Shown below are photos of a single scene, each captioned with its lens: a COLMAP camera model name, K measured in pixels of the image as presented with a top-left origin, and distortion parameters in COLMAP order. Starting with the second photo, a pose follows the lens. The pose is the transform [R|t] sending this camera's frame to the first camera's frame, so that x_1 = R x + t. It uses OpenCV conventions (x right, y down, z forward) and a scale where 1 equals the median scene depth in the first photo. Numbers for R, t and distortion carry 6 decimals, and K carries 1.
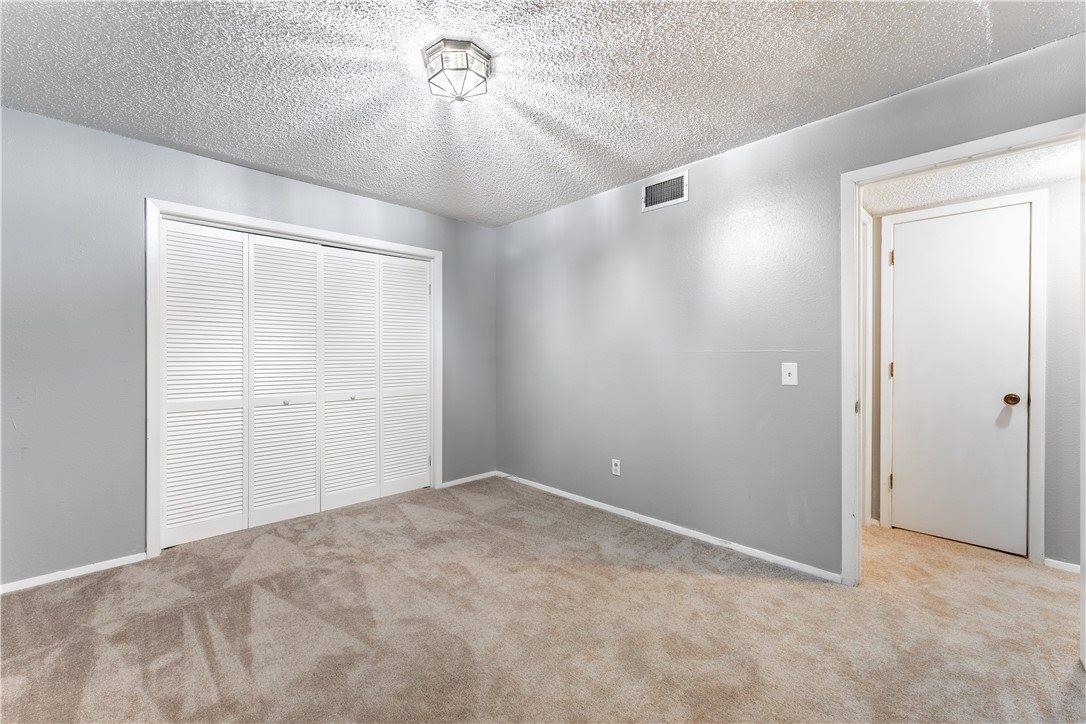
lens RADIAL K [[447.6, 0, 542.5], [0, 447.6, 352.1], [0, 0, 1]] dist [0.002854, -0.000252]
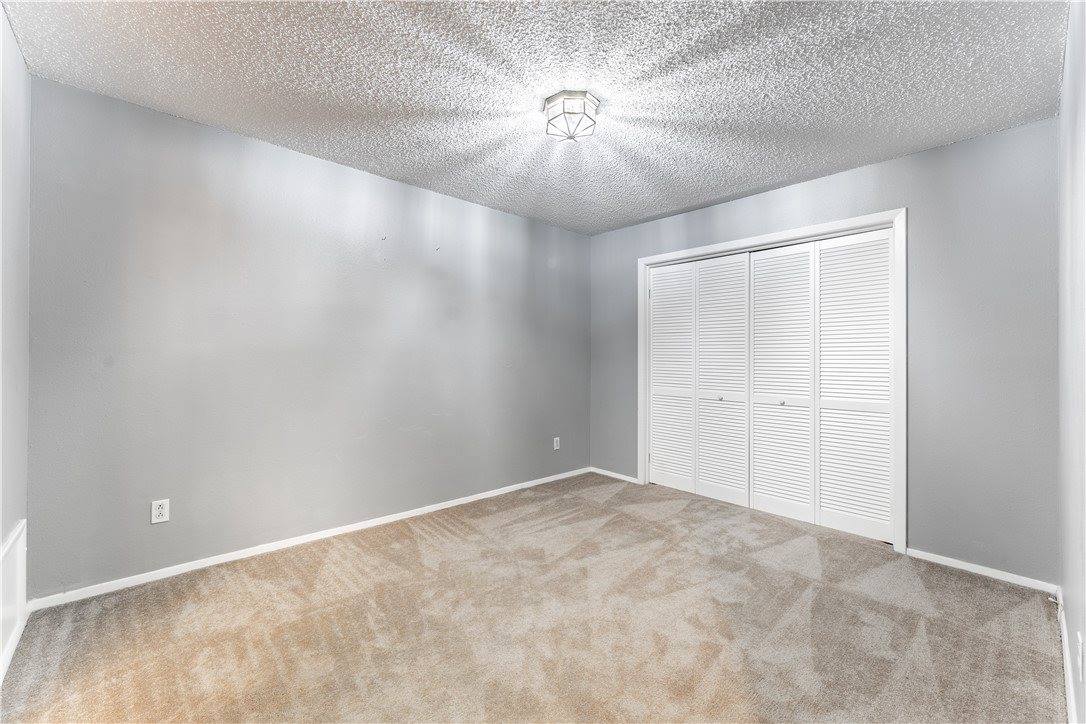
lens RADIAL K [[447.6, 0, 542.5], [0, 447.6, 352.1], [0, 0, 1]] dist [0.002854, -0.000252]
pose [[-0.041274, -0.007784, -0.999118, 0.678058], [-0.002844, 0.999967, -0.007673, 0.004670], [0.999144, 0.002525, -0.041295, 0.669966]]
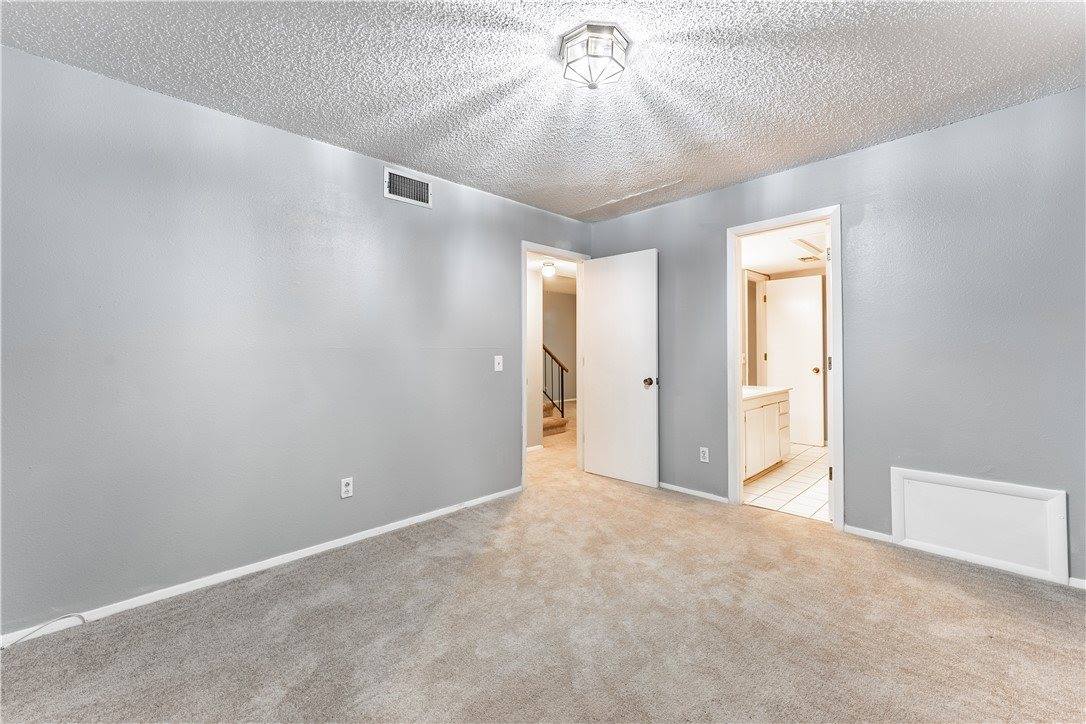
lens RADIAL K [[447.6, 0, 542.5], [0, 447.6, 352.1], [0, 0, 1]] dist [0.002854, -0.000252]
pose [[-0.005823, 0.001256, 0.999982, -0.784853], [0.005229, 0.999986, -0.001225, 0.012198], [-0.999969, 0.005222, -0.005830, 0.762633]]
